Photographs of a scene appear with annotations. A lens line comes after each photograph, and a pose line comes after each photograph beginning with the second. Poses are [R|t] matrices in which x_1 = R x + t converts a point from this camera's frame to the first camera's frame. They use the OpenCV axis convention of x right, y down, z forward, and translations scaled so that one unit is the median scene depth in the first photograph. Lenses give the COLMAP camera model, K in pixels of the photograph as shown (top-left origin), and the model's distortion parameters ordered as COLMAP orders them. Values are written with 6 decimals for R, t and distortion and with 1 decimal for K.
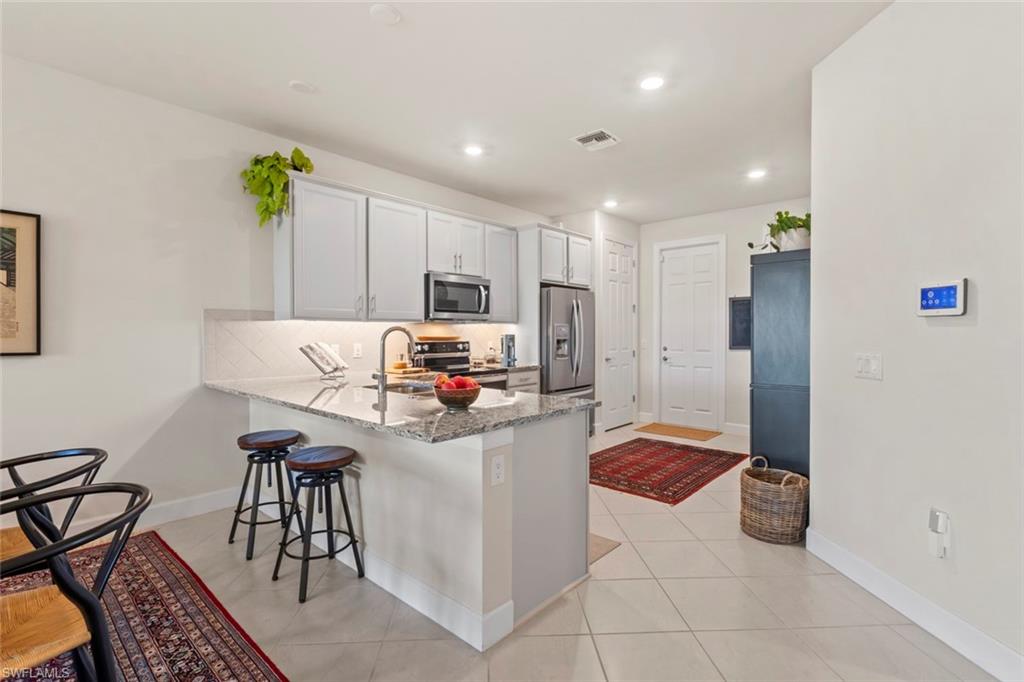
lens RADIAL K [[472.0, 0, 512.6], [0, 472.0, 337.3], [0, 0, 1]] dist [0.004758, -0.000190]
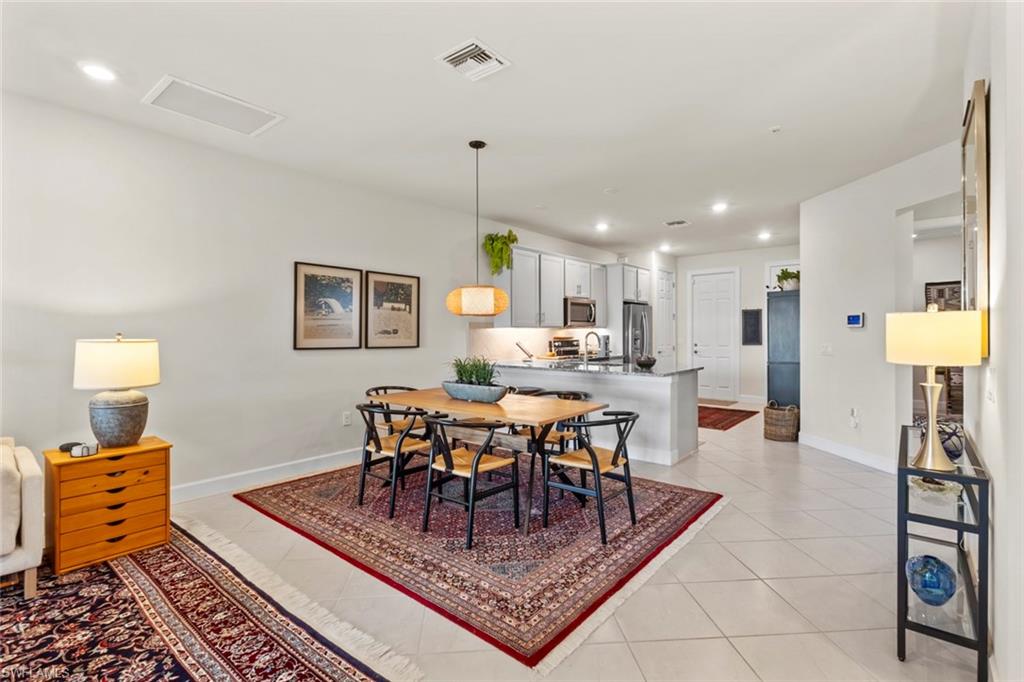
lens RADIAL K [[472.0, 0, 512.6], [0, 472.0, 337.3], [0, 0, 1]] dist [0.004758, -0.000190]
pose [[0.999442, -0.005306, 0.032982, -0.412042], [0.005314, 0.999986, -0.000147, -0.001337], [-0.032981, 0.000322, 0.999456, -0.605889]]
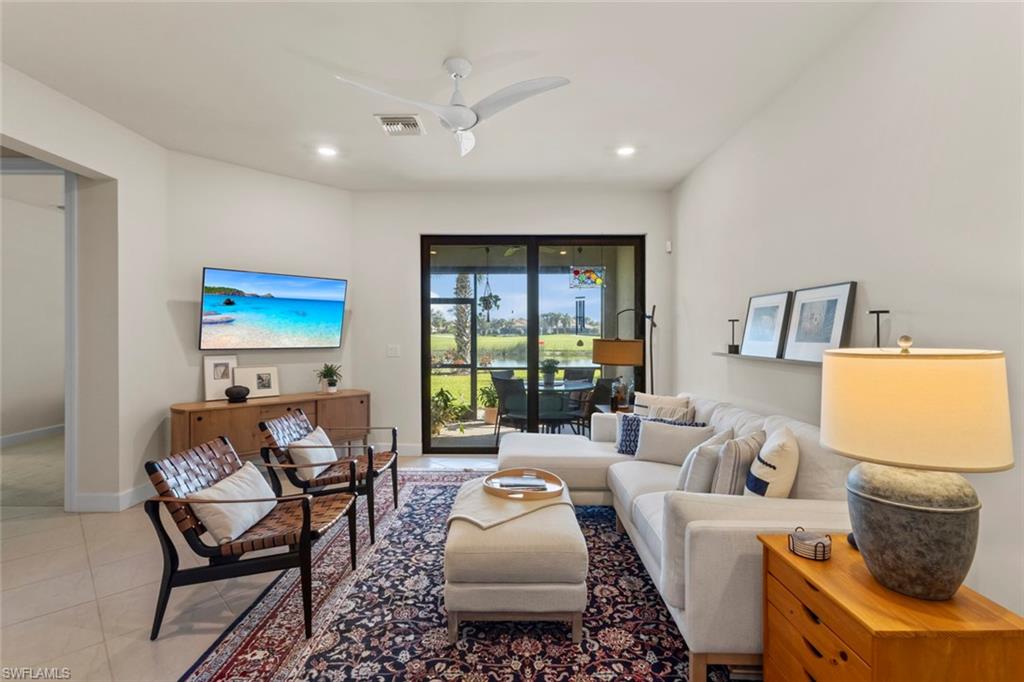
lens RADIAL K [[472.0, 0, 512.6], [0, 472.0, 337.3], [0, 0, 1]] dist [0.004758, -0.000190]
pose [[-0.747780, -0.001053, -0.663946, -0.559327], [-0.009540, 0.999913, 0.009159, -0.008342], [0.663878, 0.013183, -0.747725, 0.133577]]
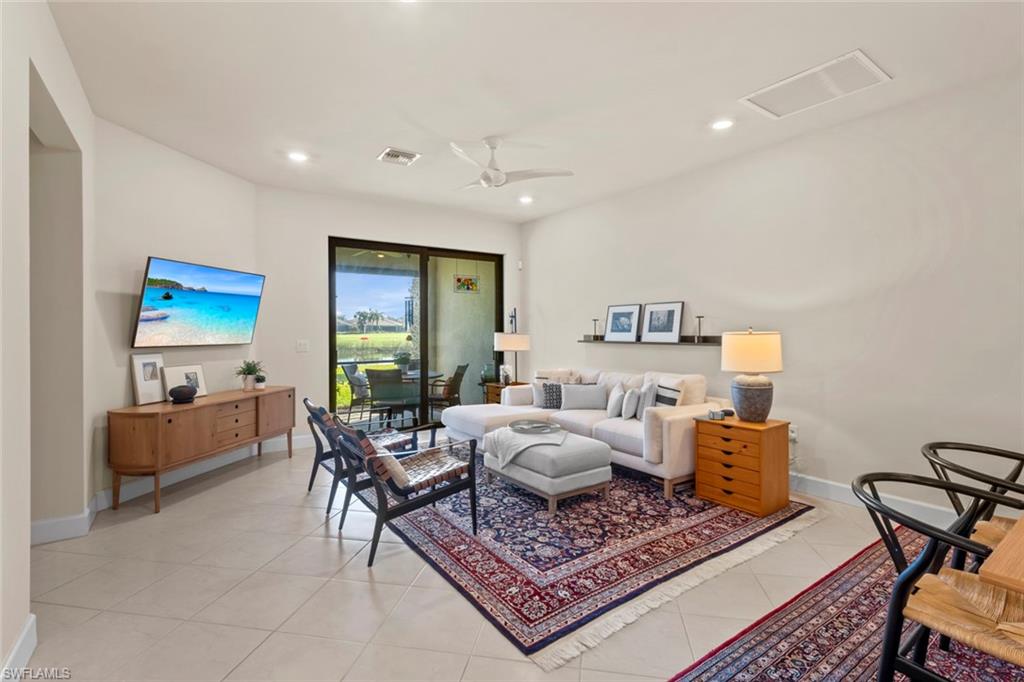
lens RADIAL K [[474.4, 0, 511.5], [0, 474.4, 330.7], [0, 0, 1]] dist [-0.001855, -0.000148]
pose [[-0.236826, -0.002782, -0.971548, -0.072525], [-0.003304, 0.999992, -0.002058, -0.000335], [0.971547, 0.002723, -0.236833, -0.126407]]
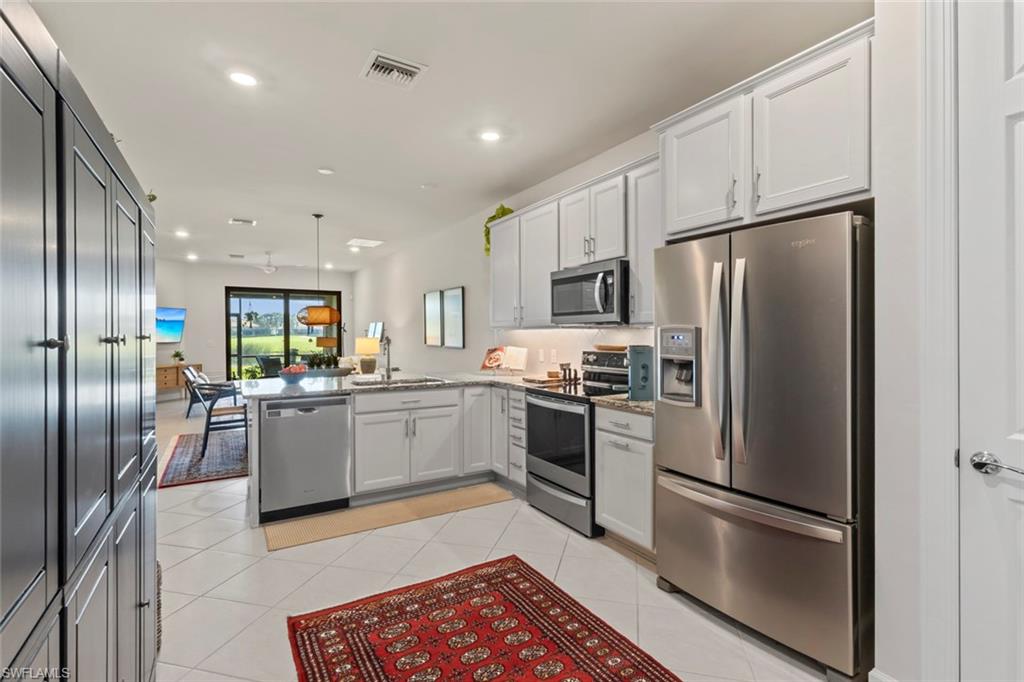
lens RADIAL K [[486.0, 0, 508.3], [0, 486.0, 330.4], [0, 0, 1]] dist [0.030583, 0.000093]
pose [[-0.309762, 0.003171, -0.950809, 0.700307], [0.004317, 0.999989, 0.001928, -0.030253], [0.950804, -0.003507, -0.309772, 1.180812]]
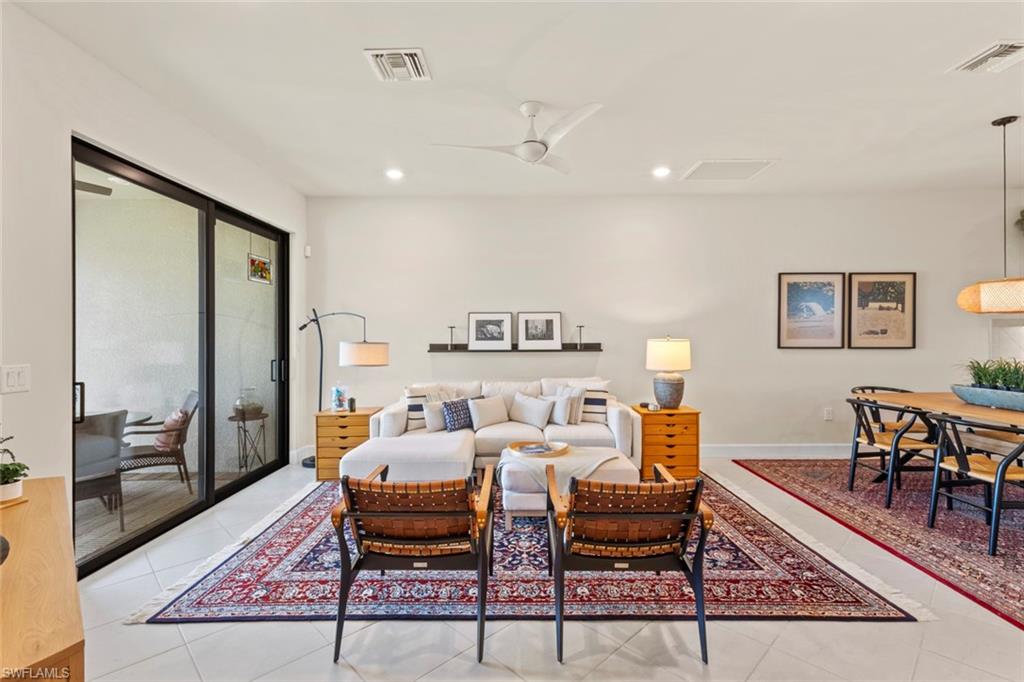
lens RADIAL K [[472.0, 0, 512.6], [0, 472.0, 337.3], [0, 0, 1]] dist [0.004758, -0.000190]
pose [[0.658880, -0.007471, -0.752211, -0.395502], [0.004183, 0.999972, -0.006267, -0.000437], [0.752236, 0.000983, 0.658893, -0.850789]]
